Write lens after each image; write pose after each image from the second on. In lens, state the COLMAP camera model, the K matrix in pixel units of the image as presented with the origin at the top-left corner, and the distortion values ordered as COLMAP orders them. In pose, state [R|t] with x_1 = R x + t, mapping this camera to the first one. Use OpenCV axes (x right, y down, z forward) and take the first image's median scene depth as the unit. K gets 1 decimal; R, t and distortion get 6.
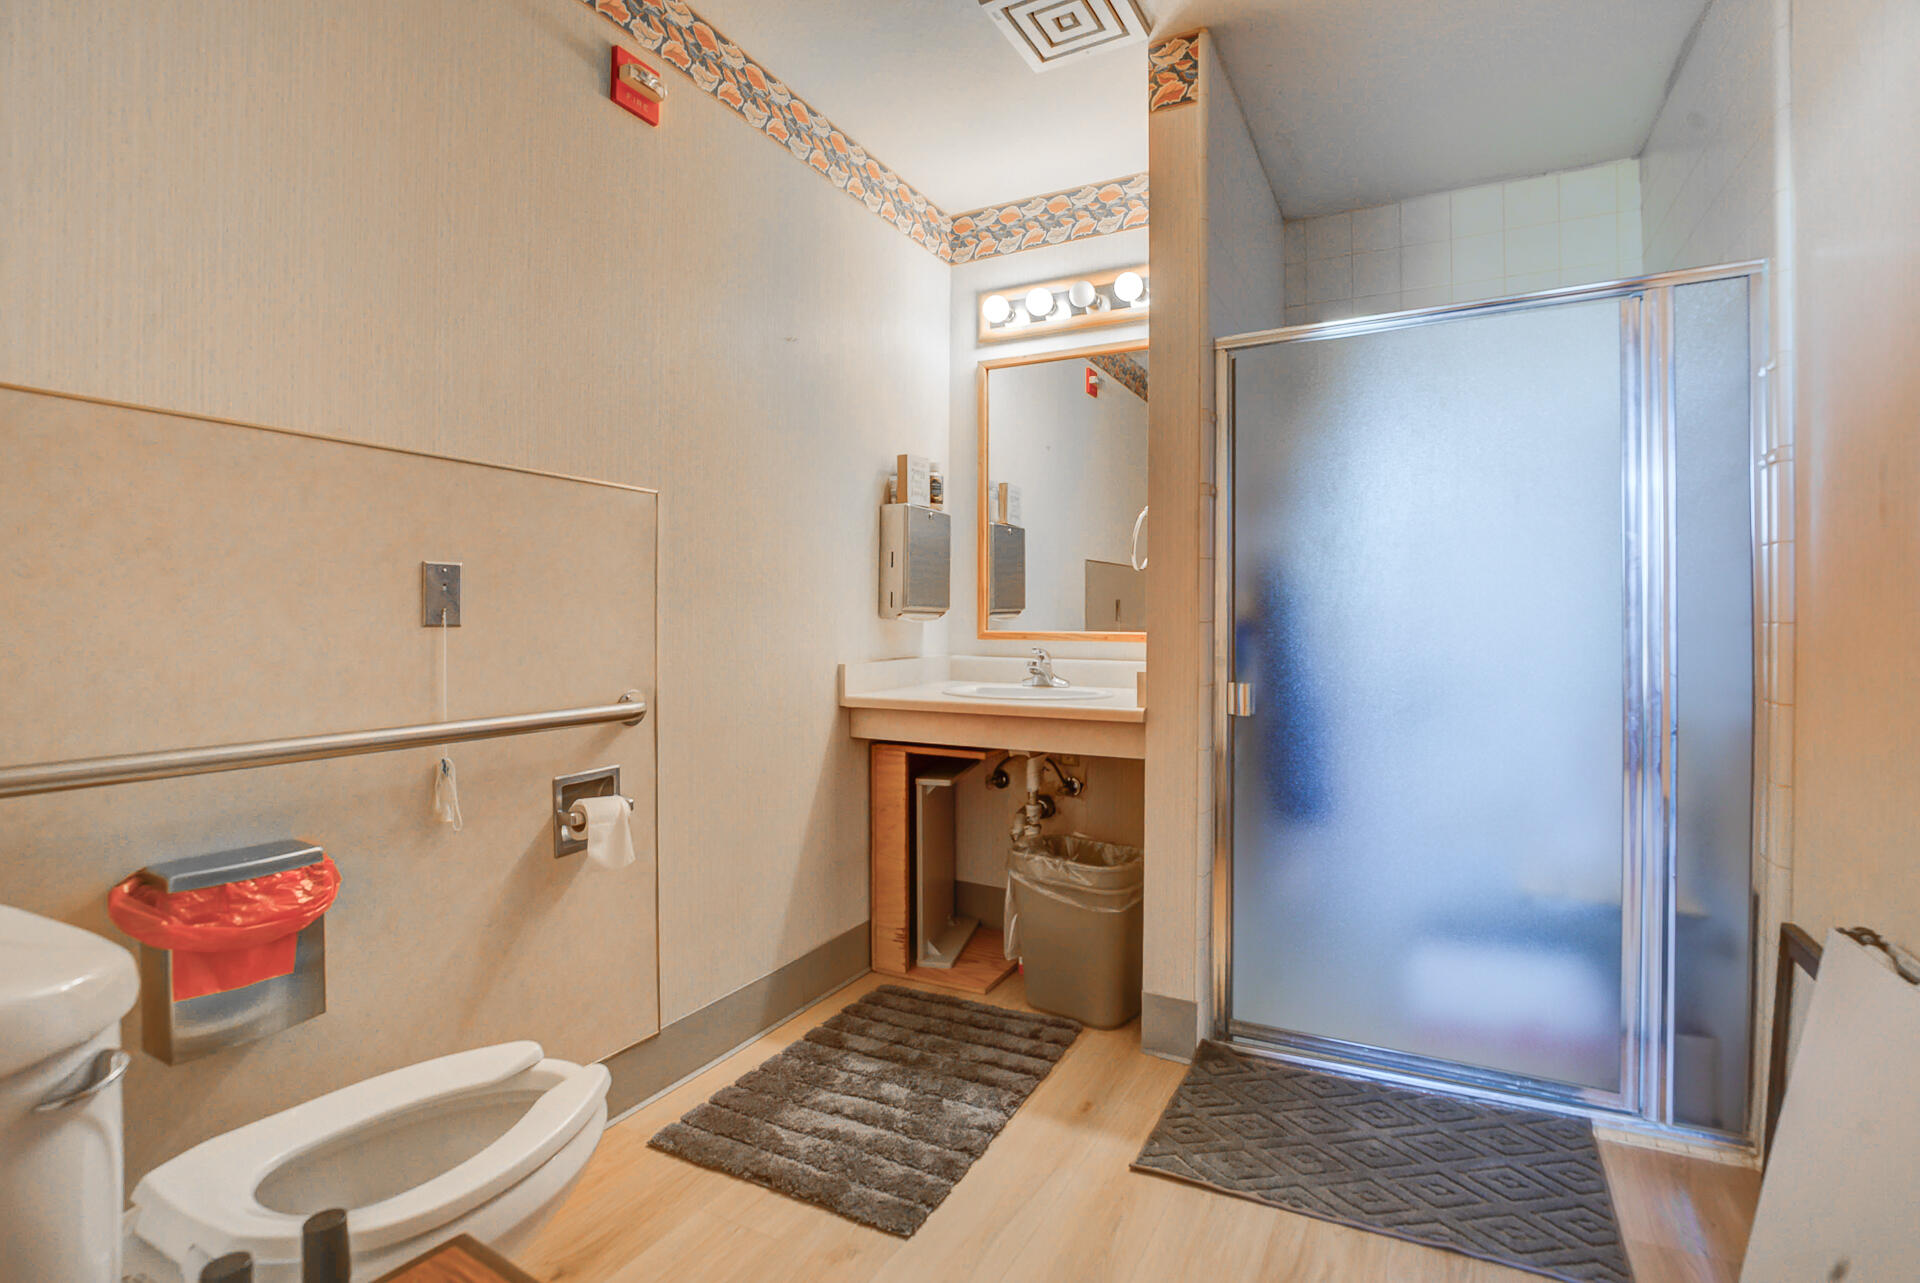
lens RADIAL K [[913.4, 0, 958.8], [0, 913.4, 634.8], [0, 0, 1]] dist [-0.031923, 0.005014]
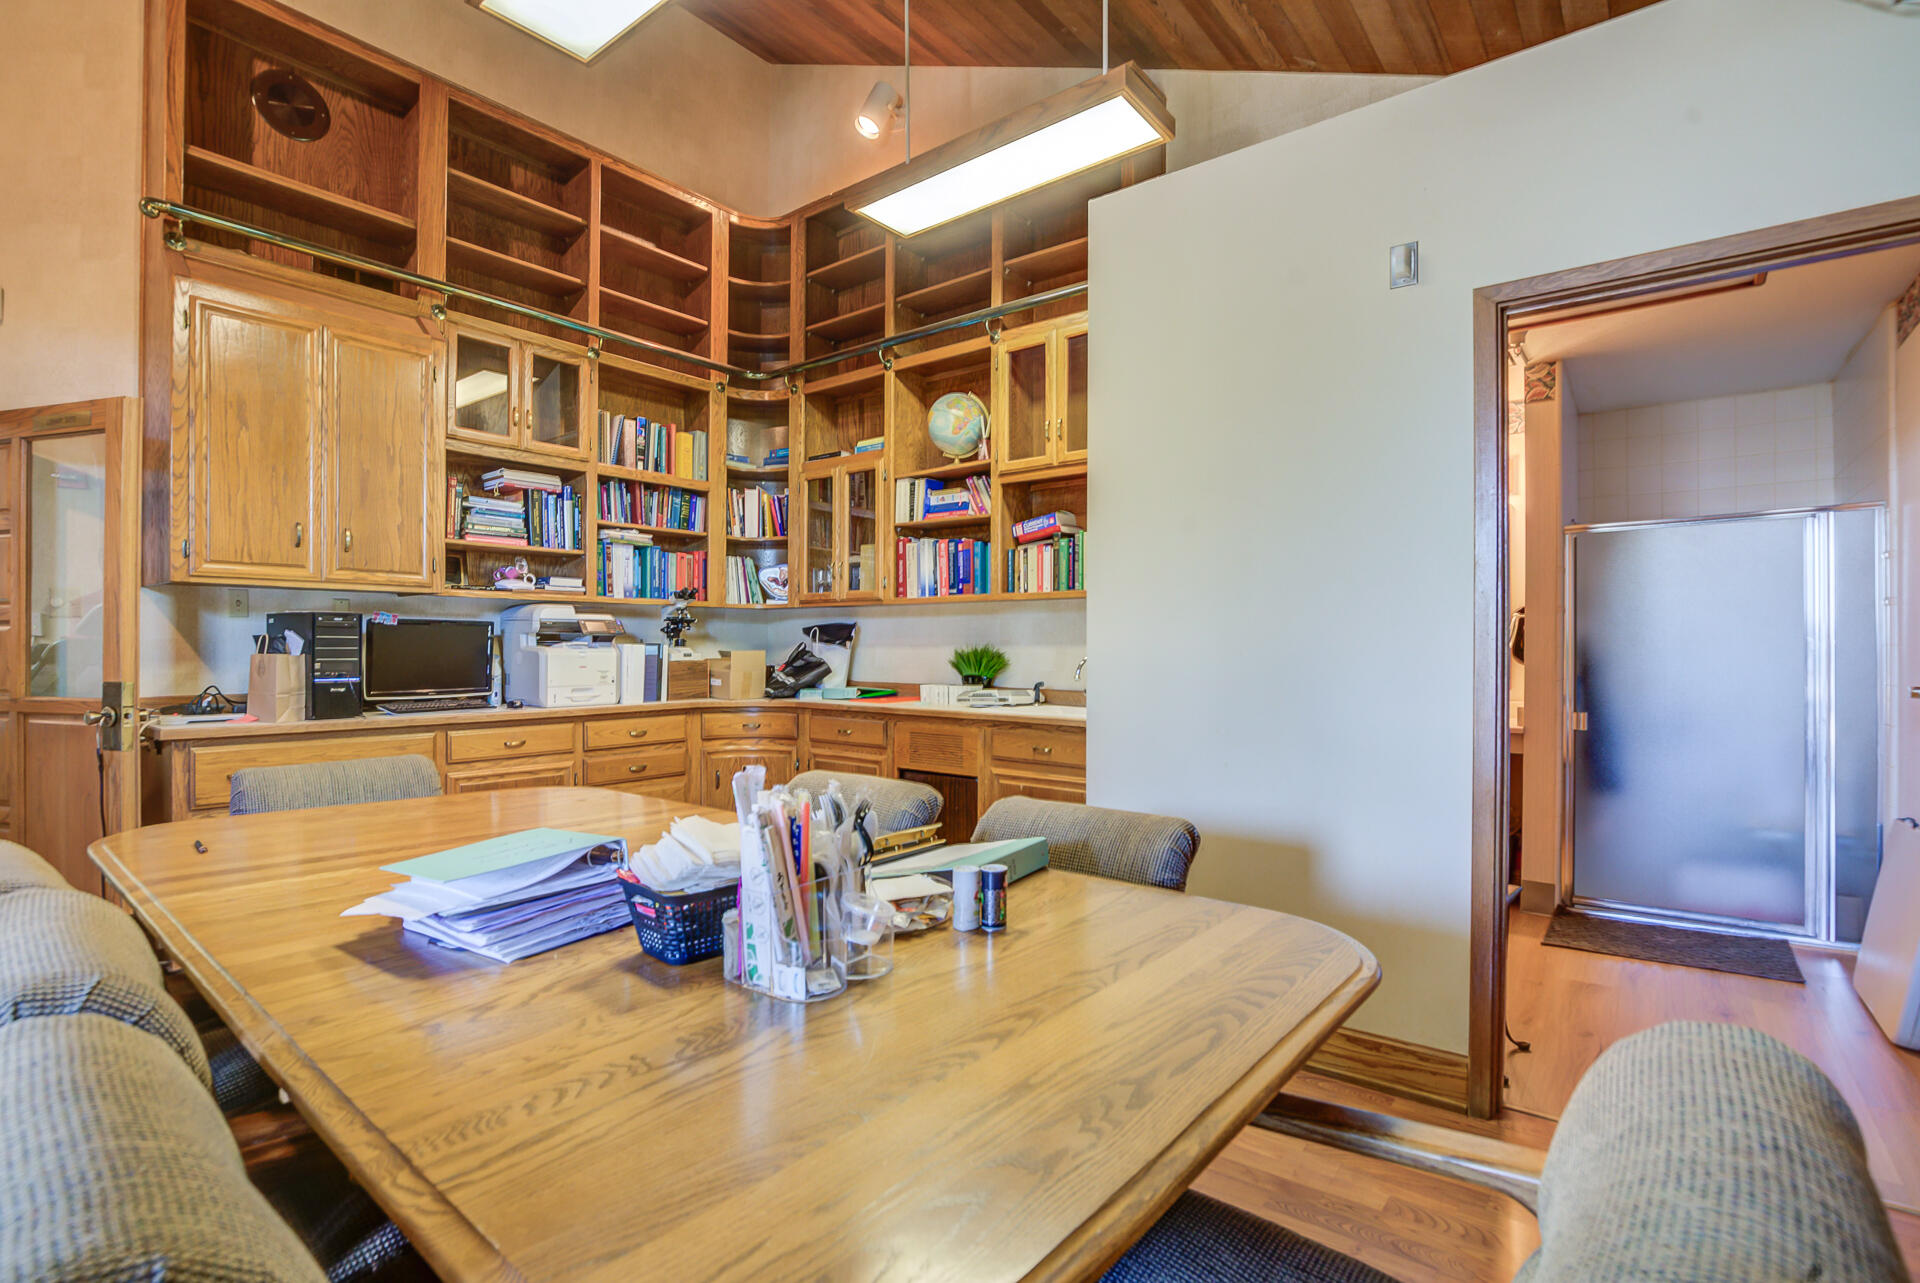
lens RADIAL K [[913.4, 0, 965.3], [0, 913.4, 653.3], [0, 0, 1]] dist [-0.031923, 0.005014]
pose [[0.986264, 0.006160, -0.165061, -0.622192], [-0.008163, 0.999901, -0.011461, -0.037580], [0.164974, 0.012651, 0.986217, -1.017184]]
